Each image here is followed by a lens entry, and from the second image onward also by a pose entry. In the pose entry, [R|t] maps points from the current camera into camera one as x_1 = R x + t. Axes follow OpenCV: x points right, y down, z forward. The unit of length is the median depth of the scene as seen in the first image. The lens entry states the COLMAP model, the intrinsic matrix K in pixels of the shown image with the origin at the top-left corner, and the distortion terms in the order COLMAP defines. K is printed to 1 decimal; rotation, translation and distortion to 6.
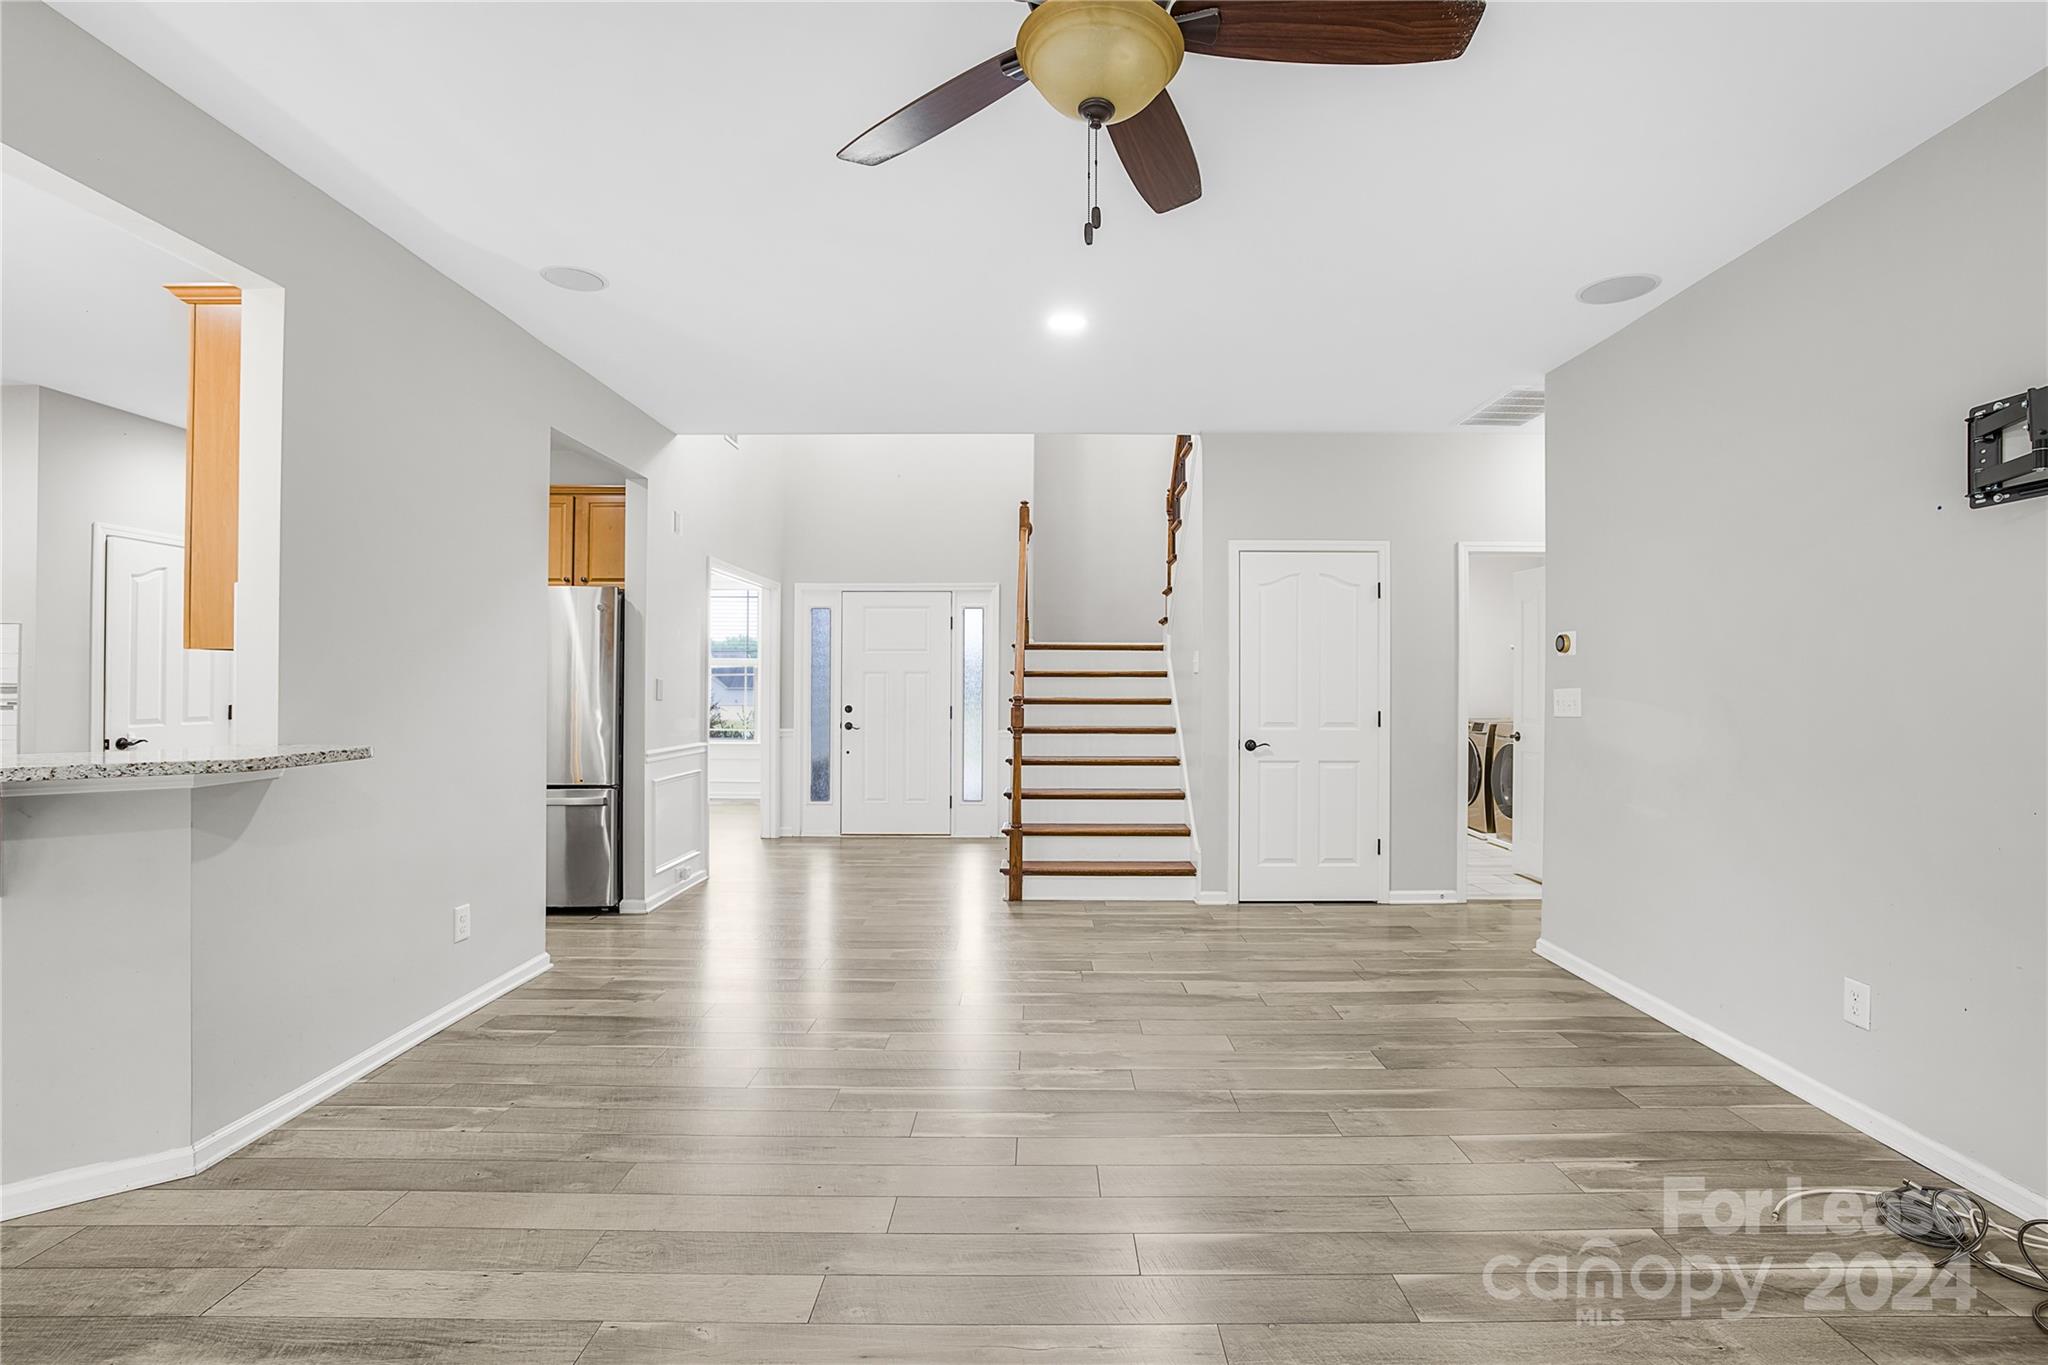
lens RADIAL K [[906.8, 0, 1039.2], [0, 906.8, 677.7], [0, 0, 1]] dist [-0.034712, 0.014857]
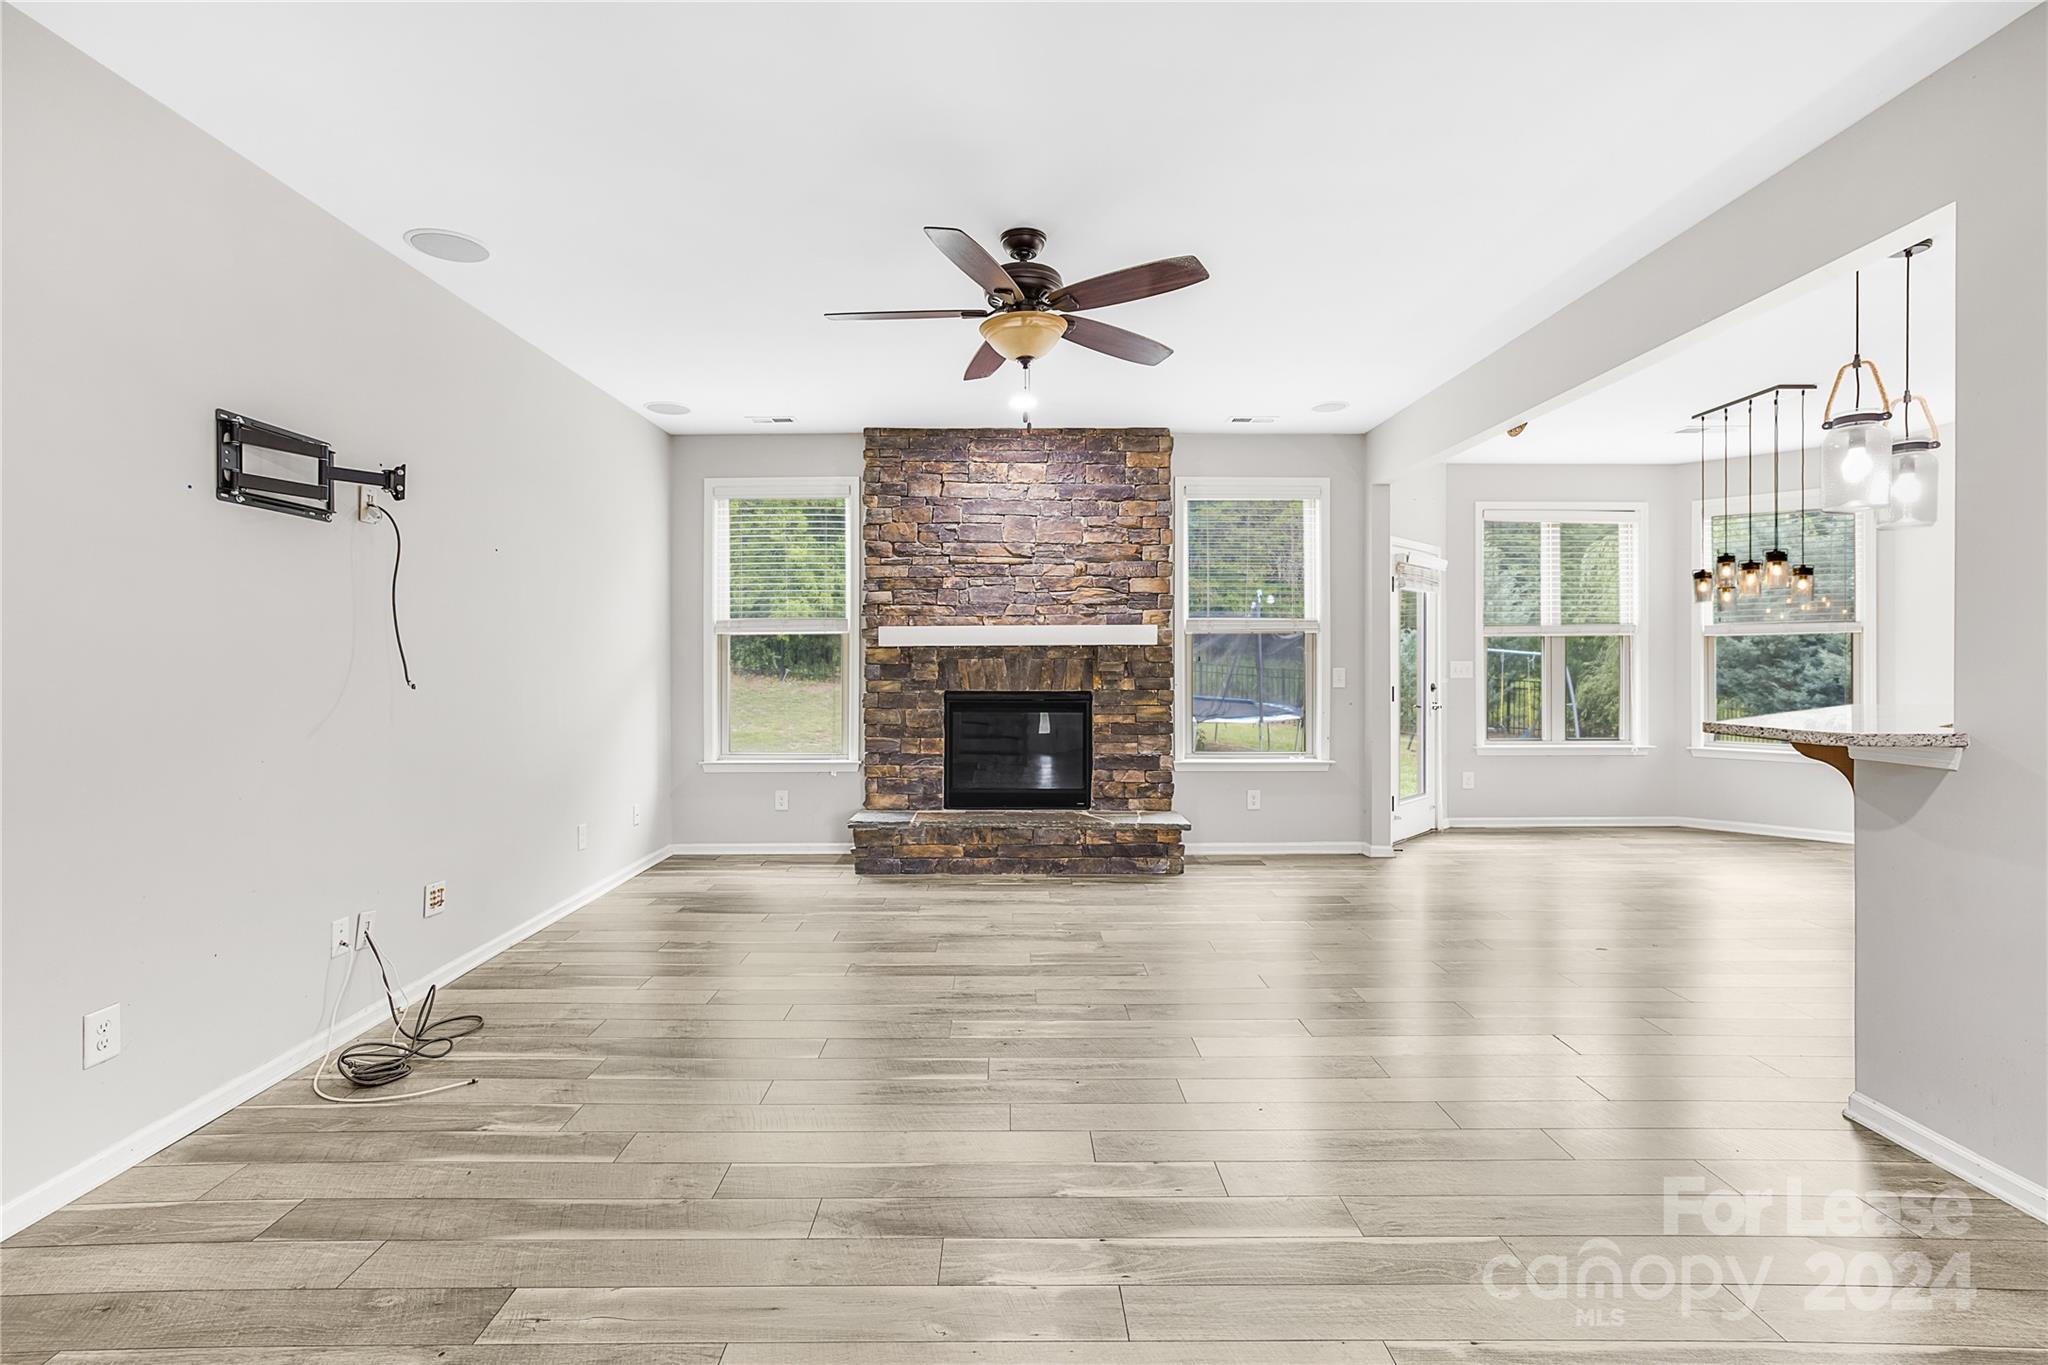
lens RADIAL K [[906.8, 0, 999.6], [0, 906.8, 663.1], [0, 0, 1]] dist [-0.034712, 0.014857]
pose [[-0.999998, 0.000765, 0.001908, 0.040711], [0.000763, 0.999999, -0.000784, 0.007429], [-0.001909, -0.000782, -0.999998, 1.115111]]
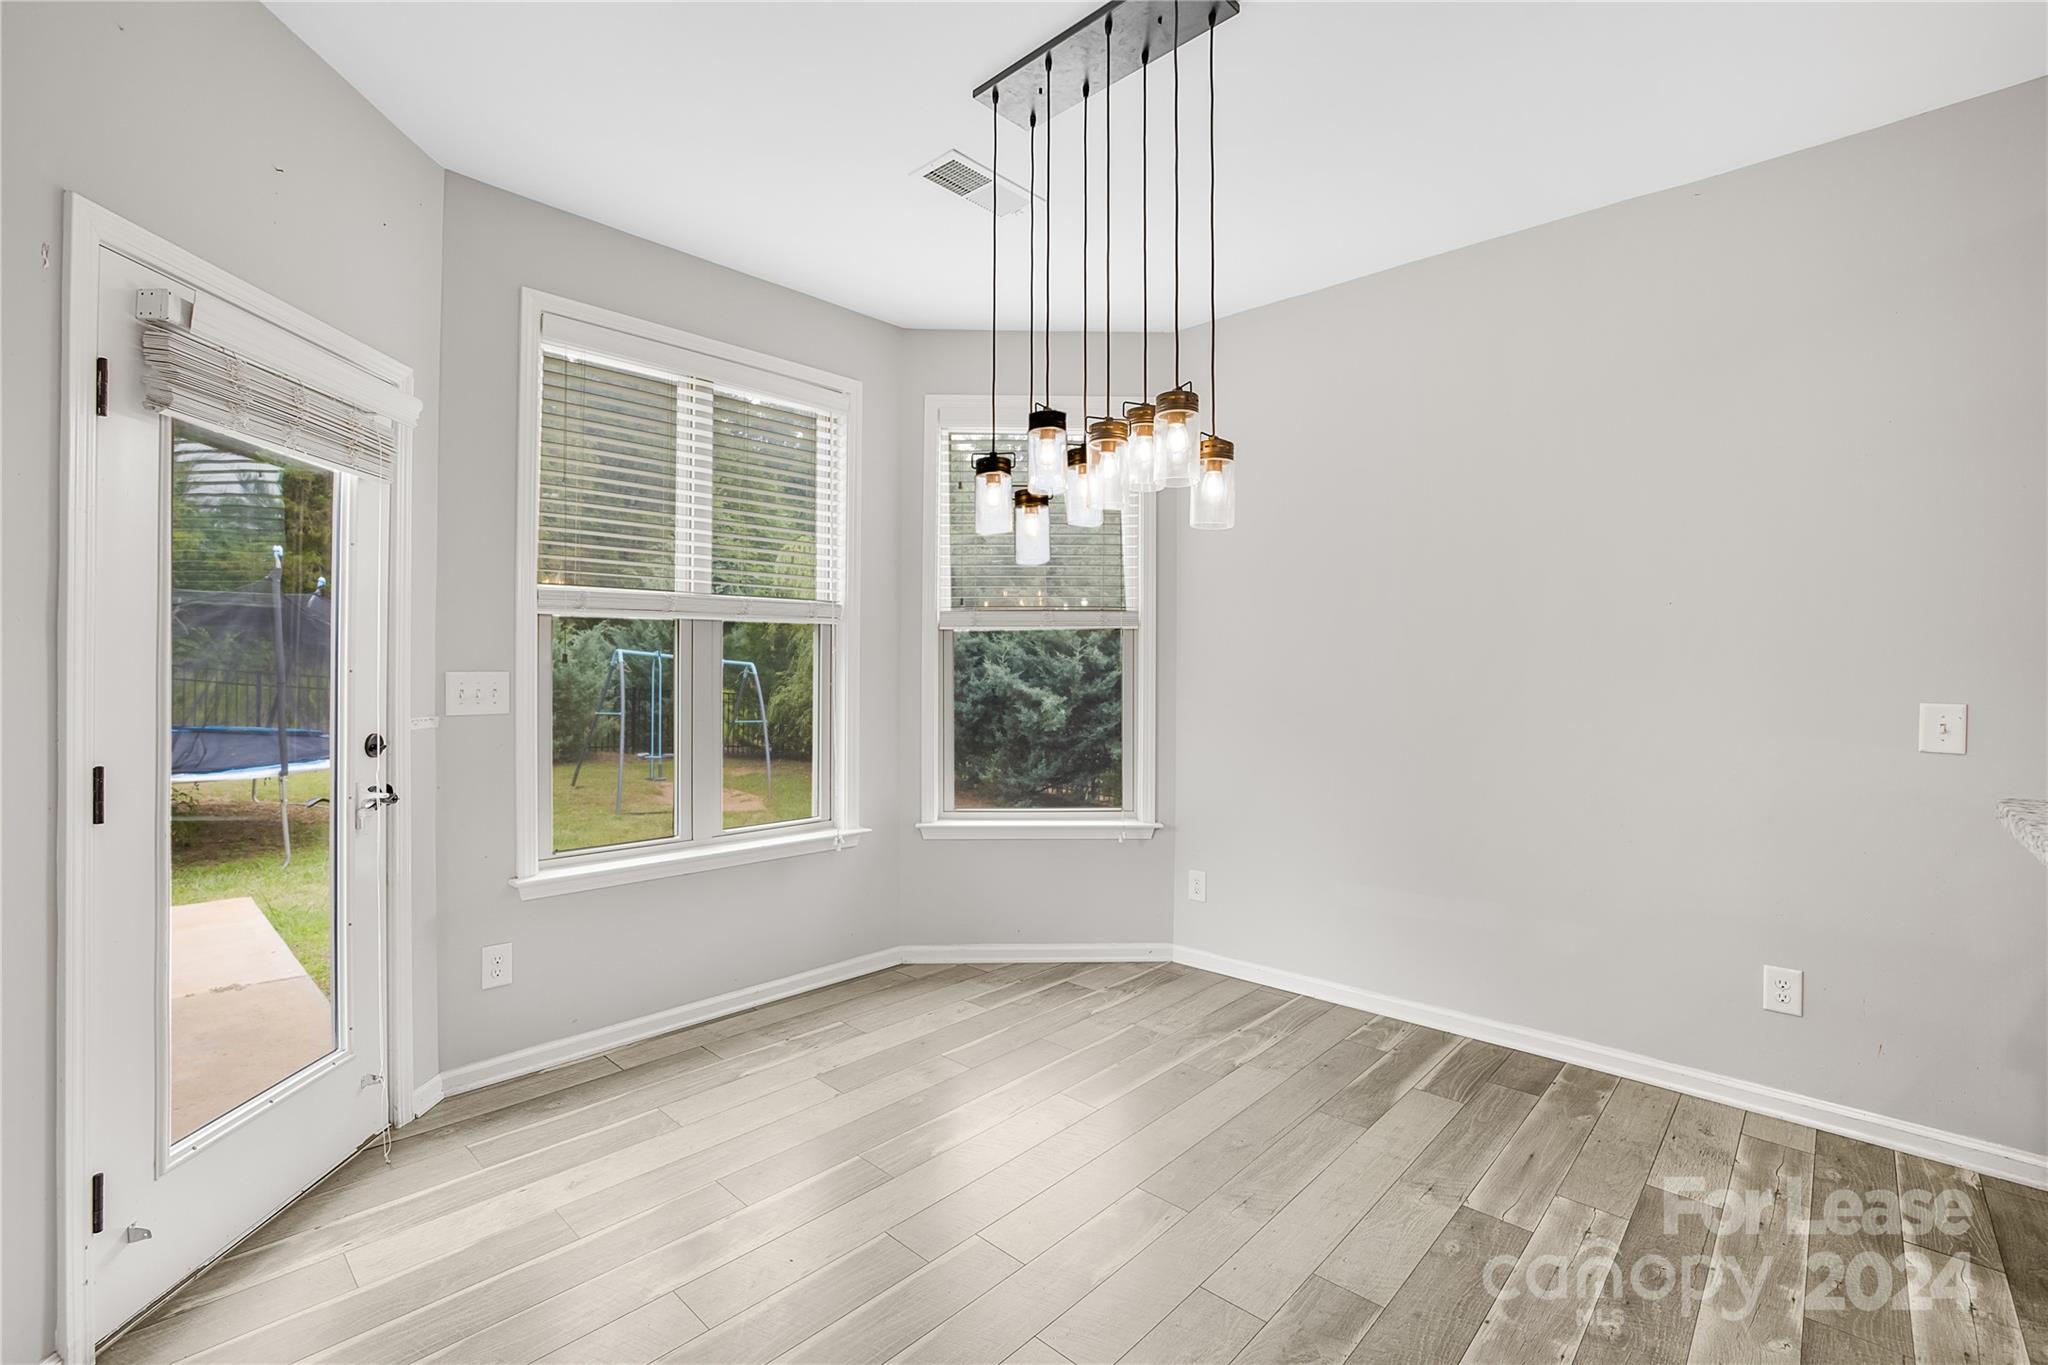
lens RADIAL K [[906.8, 0, 974.9], [0, 906.8, 670.3], [0, 0, 1]] dist [-0.034712, 0.014857]
pose [[-0.707091, -0.002865, -0.707117, -0.565964], [-0.002041, 0.999996, -0.002010, 0.002809], [0.707119, 0.000022, -0.707094, 0.226826]]
